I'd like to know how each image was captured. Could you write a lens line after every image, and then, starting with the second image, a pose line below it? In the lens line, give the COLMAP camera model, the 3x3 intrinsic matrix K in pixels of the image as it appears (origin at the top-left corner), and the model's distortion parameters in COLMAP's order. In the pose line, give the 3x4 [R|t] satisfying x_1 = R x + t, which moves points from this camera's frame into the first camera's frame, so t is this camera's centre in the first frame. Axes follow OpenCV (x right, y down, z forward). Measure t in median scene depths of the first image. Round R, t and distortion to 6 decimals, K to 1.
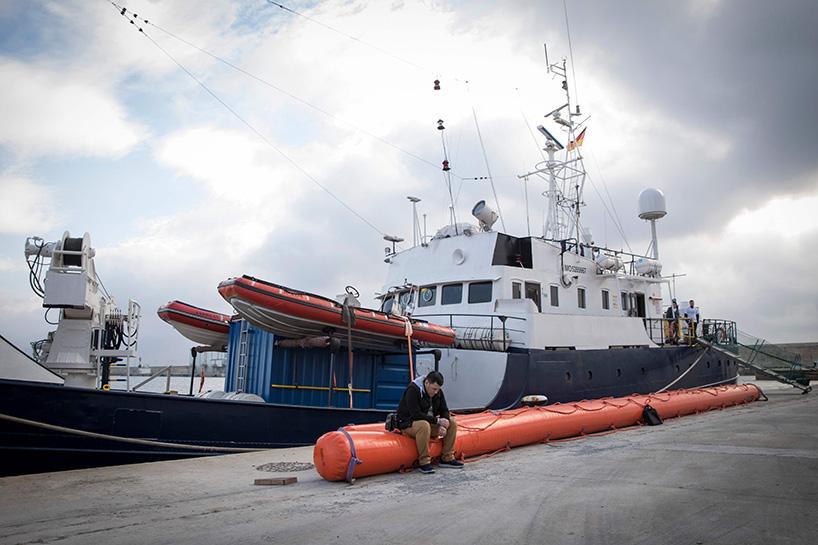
lens RADIAL K [[613.0, 0, 409.0], [0, 613.0, 272.5], [0, 0, 1]] dist [-0.082110, 0.005720]
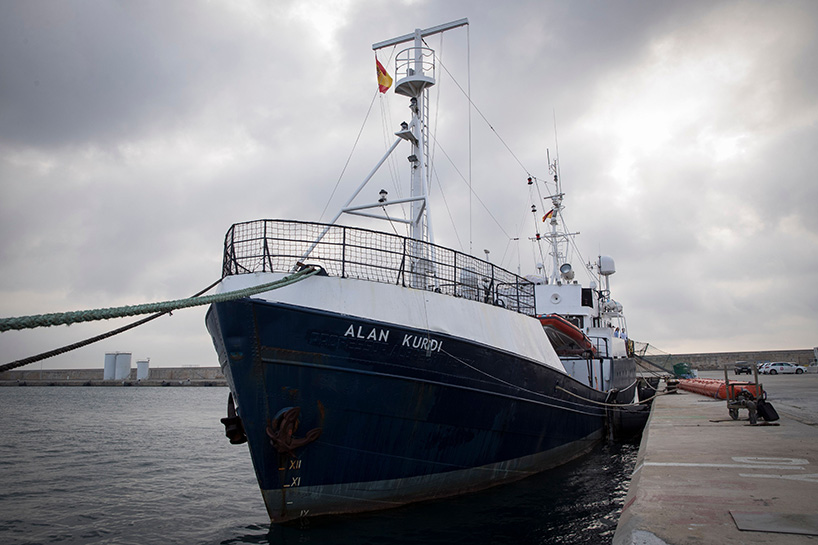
lens RADIAL K [[613.0, 0, 409.0], [0, 613.0, 272.5], [0, 0, 1]] dist [-0.082110, 0.005720]
pose [[0.907407, 0.070111, 0.414364, -0.983145], [-0.063455, 0.997539, -0.029826, -0.023616], [-0.415435, 0.000771, 0.909623, -0.287356]]
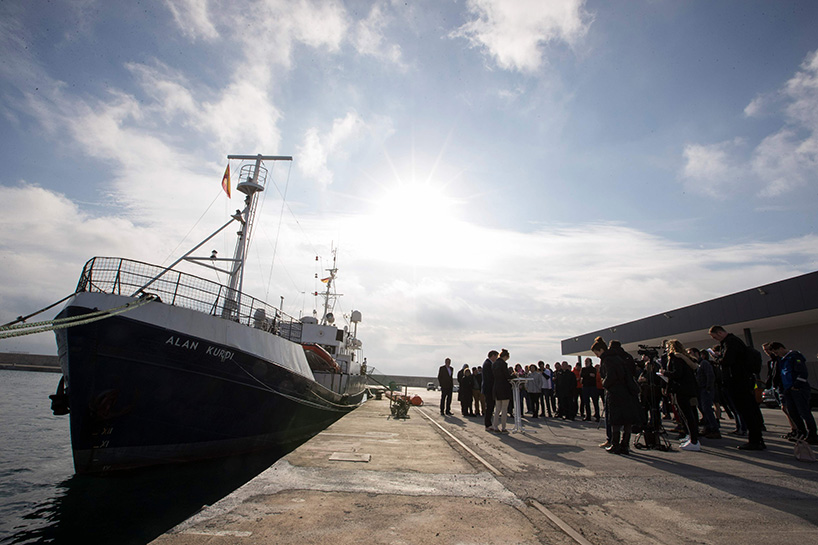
lens RADIAL K [[398.9, 0, 409.0], [0, 398.9, 272.5], [0, 0, 1]] dist [-0.021400, 0.000698]
pose [[0.638763, 0.256318, 0.725454, -1.012999], [-0.179069, 0.966512, -0.183818, -0.034666], [-0.748276, -0.012490, 0.663270, -0.384486]]
